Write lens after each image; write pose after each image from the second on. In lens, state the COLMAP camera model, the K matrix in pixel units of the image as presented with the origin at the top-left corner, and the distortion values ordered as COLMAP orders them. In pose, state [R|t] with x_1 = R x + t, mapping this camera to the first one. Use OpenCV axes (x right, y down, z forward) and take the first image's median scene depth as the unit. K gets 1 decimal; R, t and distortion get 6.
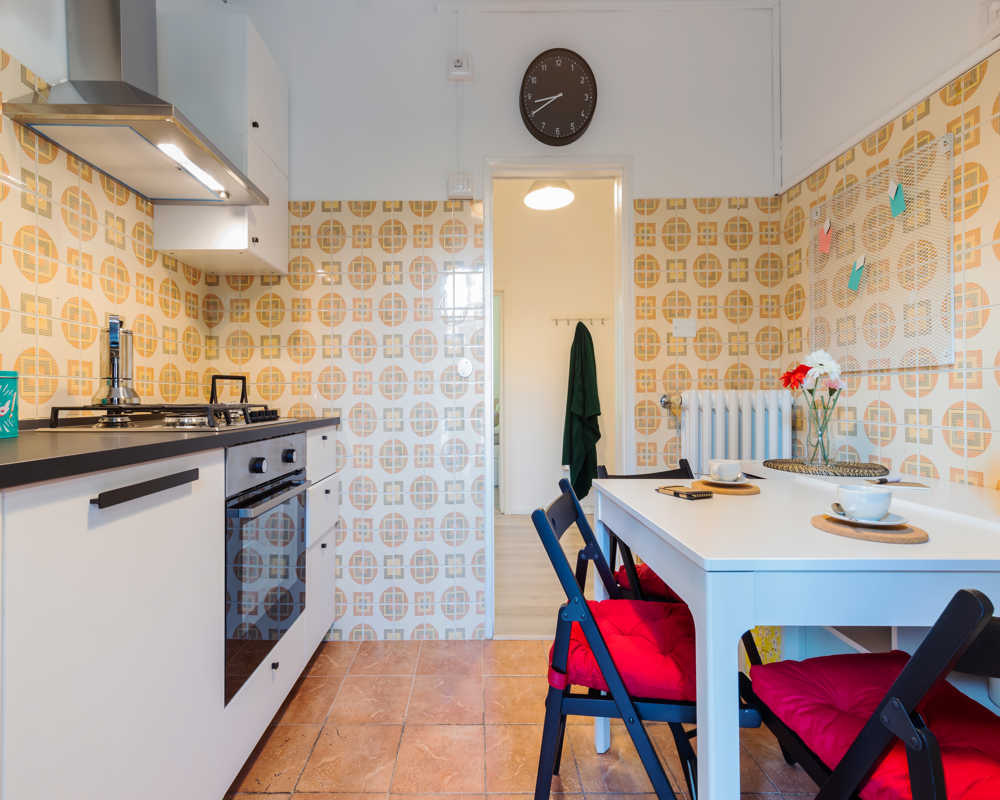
lens RADIAL K [[453.9, 0, 492.7], [0, 453.9, 403.0], [0, 0, 1]] dist [0.012433, -0.004355]
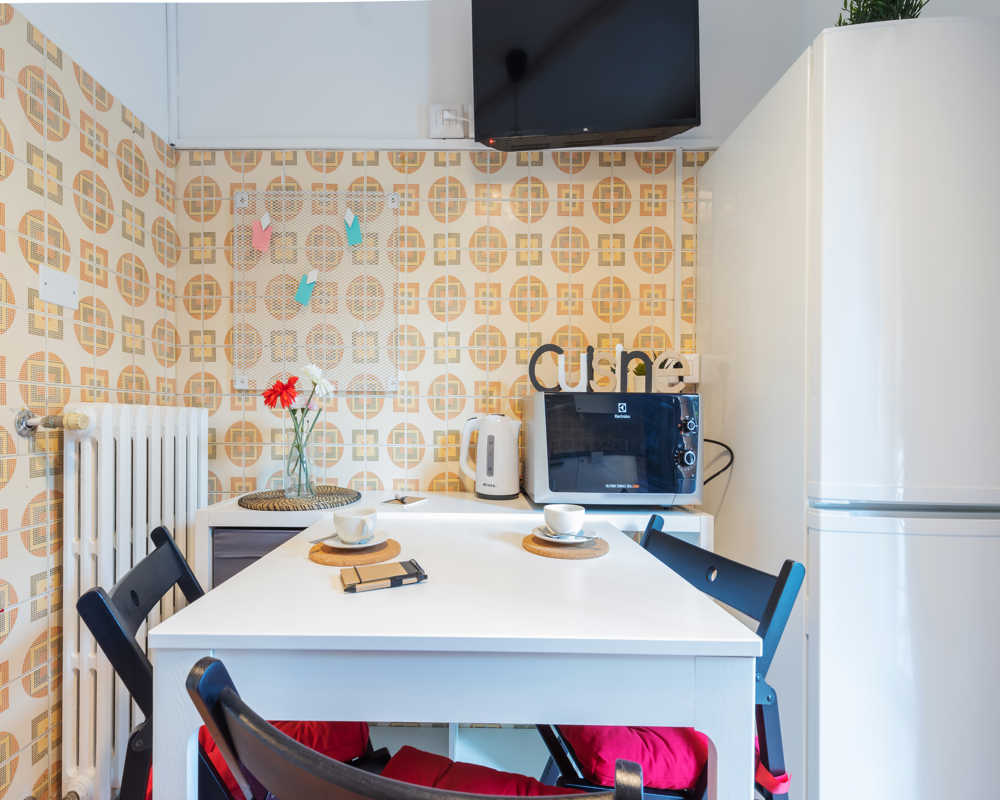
lens RADIAL K [[454.1, 0, 472.6], [0, 454.1, 423.1], [0, 0, 1]] dist [0.010527, -0.000265]
pose [[0.055742, -0.004660, 0.998434, -0.117662], [0.002696, 0.999986, 0.004517, -0.005561], [-0.998442, 0.002440, 0.055754, 0.562490]]
